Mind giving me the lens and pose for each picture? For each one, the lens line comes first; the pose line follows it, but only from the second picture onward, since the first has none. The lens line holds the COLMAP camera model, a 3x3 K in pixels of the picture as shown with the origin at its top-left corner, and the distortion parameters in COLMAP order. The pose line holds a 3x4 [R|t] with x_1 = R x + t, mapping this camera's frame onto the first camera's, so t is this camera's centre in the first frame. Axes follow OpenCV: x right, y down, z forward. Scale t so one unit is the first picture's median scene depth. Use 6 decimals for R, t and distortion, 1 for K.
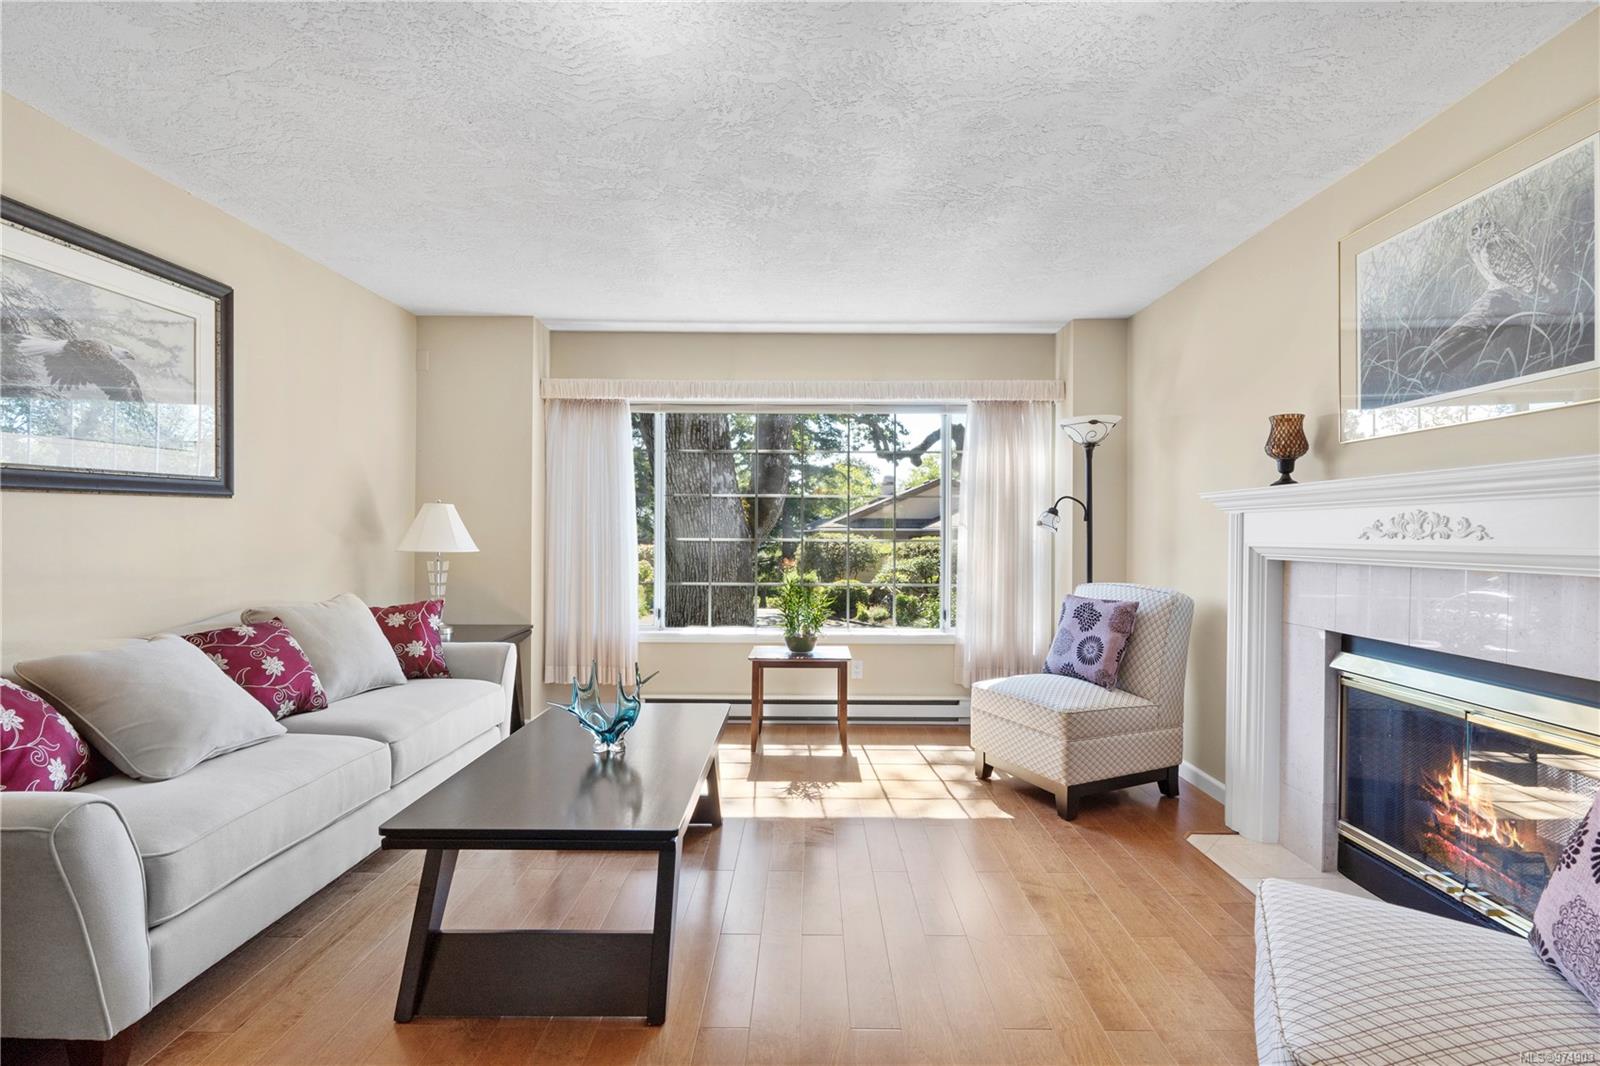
lens RADIAL K [[731.5, 0, 807.7], [0, 731.5, 537.8], [0, 0, 1]] dist [-0.005728, 0.003684]
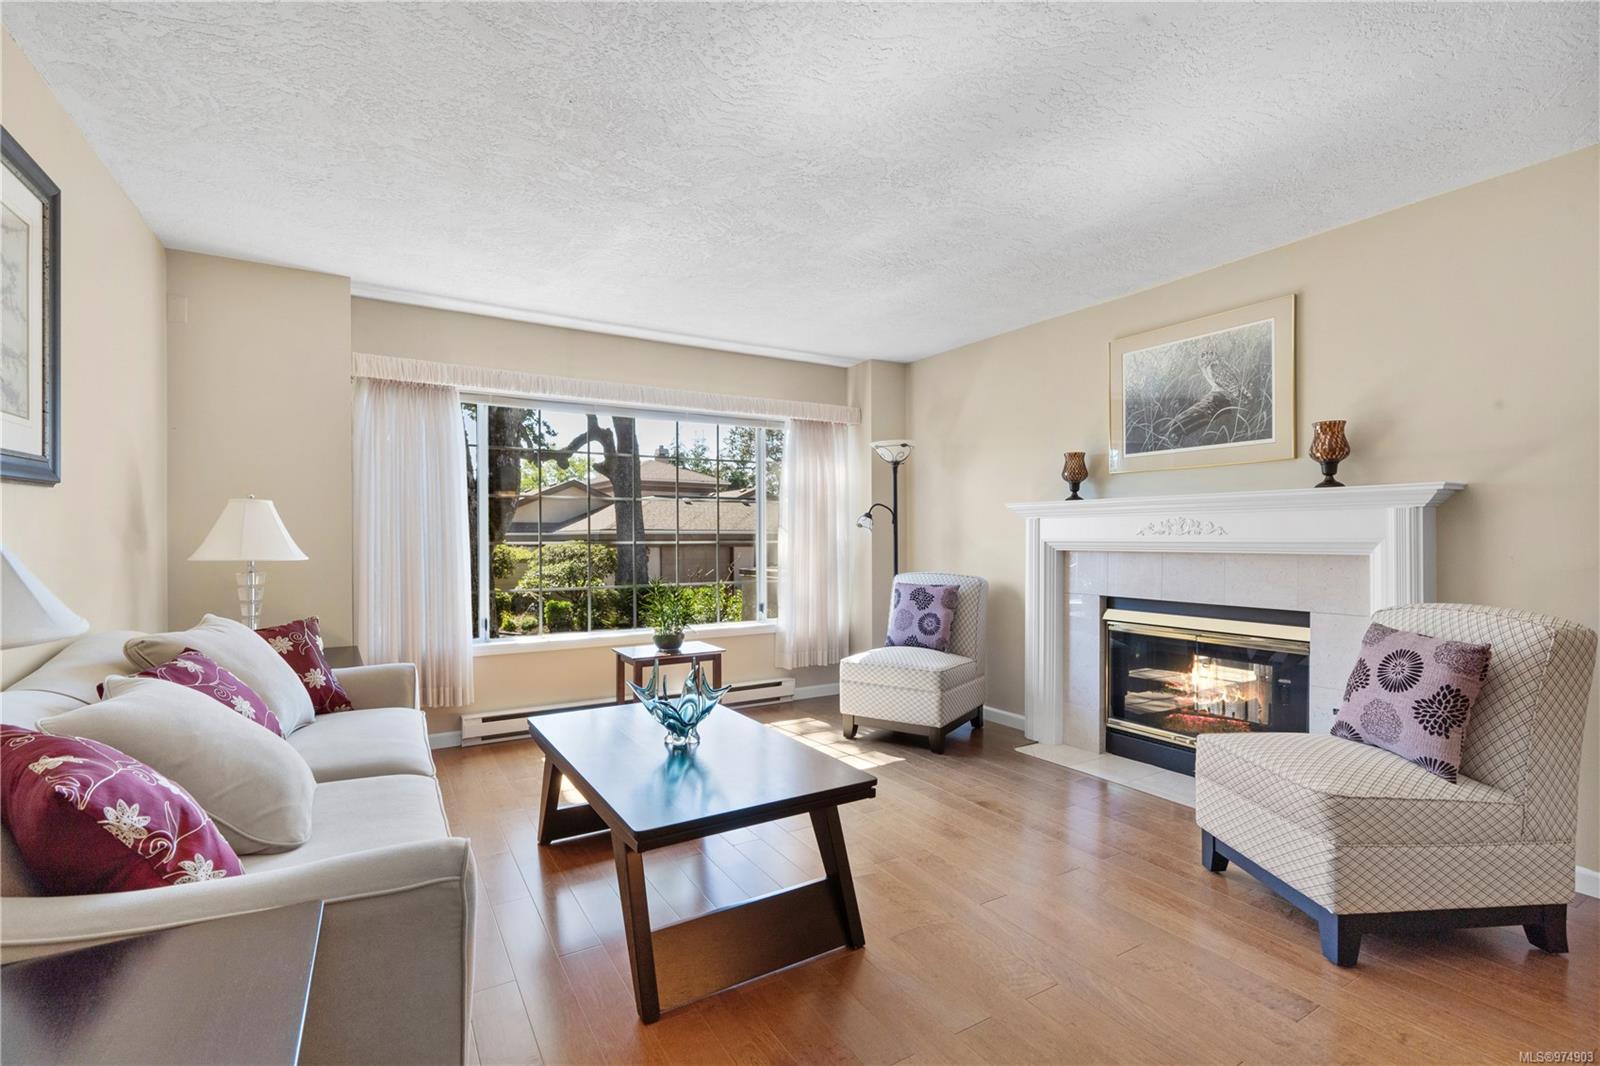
lens RADIAL K [[731.5, 0, 802.2], [0, 731.5, 544.1], [0, 0, 1]] dist [-0.005728, 0.003684]
pose [[0.849043, -0.011837, 0.528192, -0.553717], [0.010290, 0.999930, 0.005868, 0.003432], [-0.528224, 0.000453, 0.849105, 0.026576]]
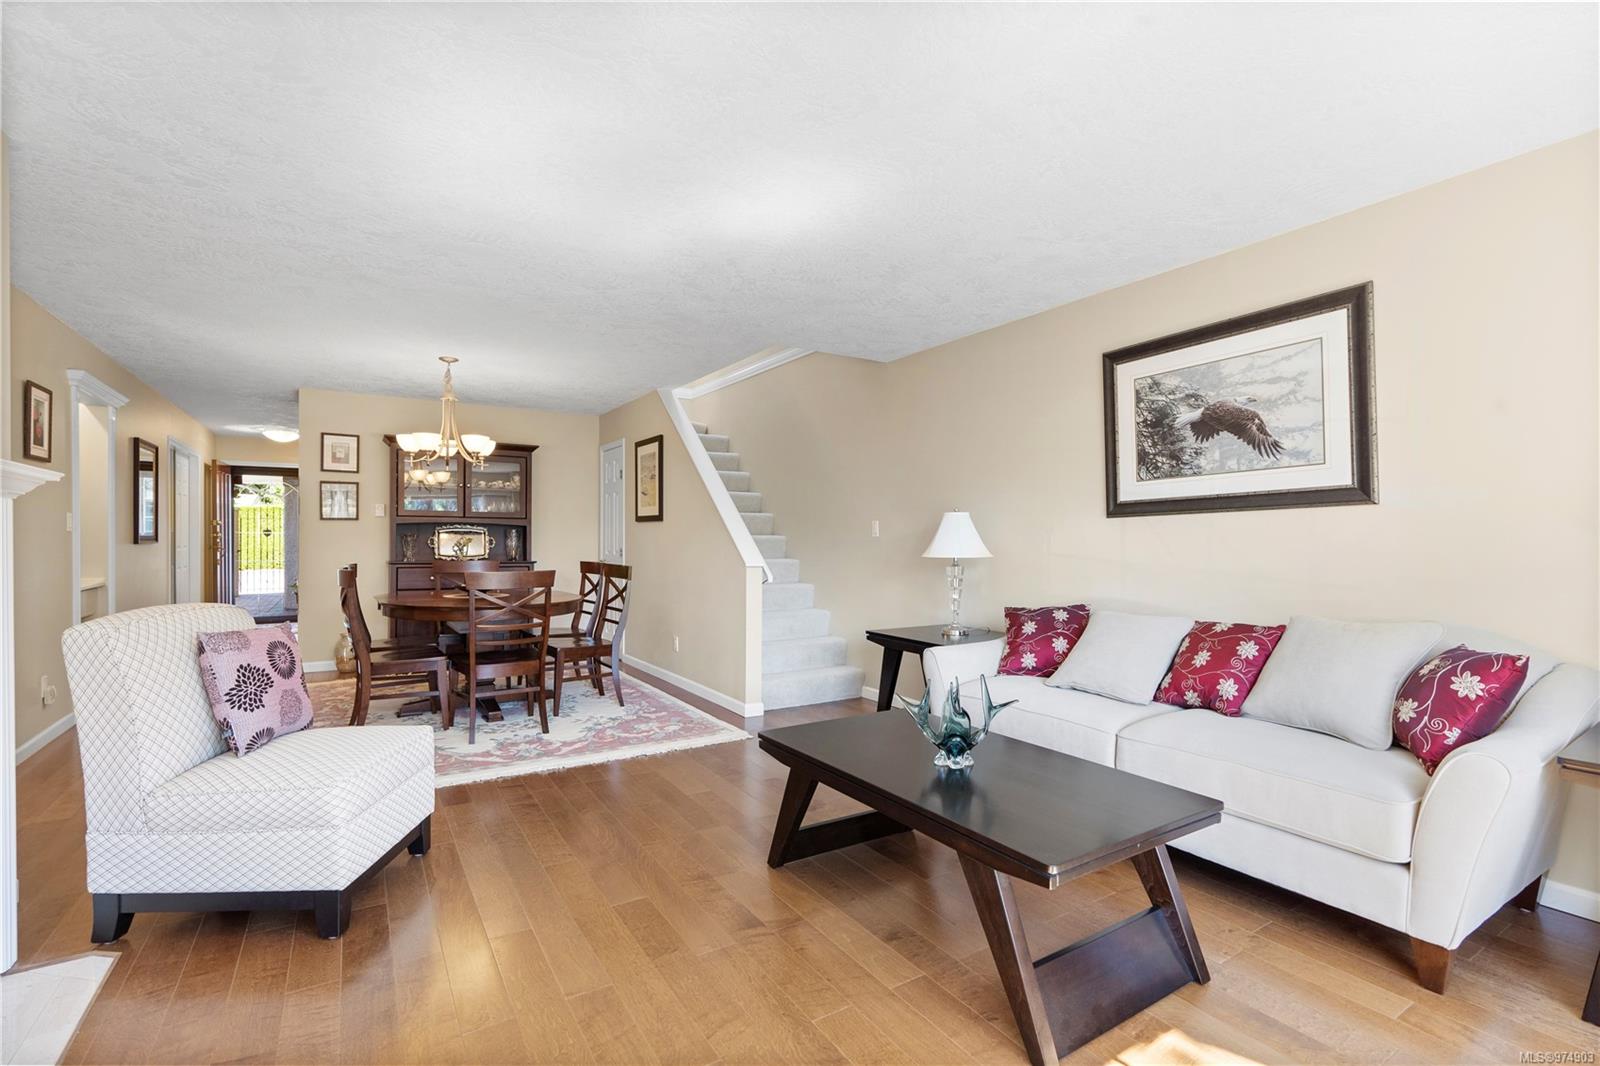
lens RADIAL K [[731.5, 0, 795.8], [0, 731.5, 535.8], [0, 0, 1]] dist [-0.005728, 0.003684]
pose [[-0.841306, -0.004890, -0.540538, 0.349484], [-0.003638, 0.999988, -0.003383, -0.007085], [0.540547, -0.000880, -0.841313, 1.395035]]
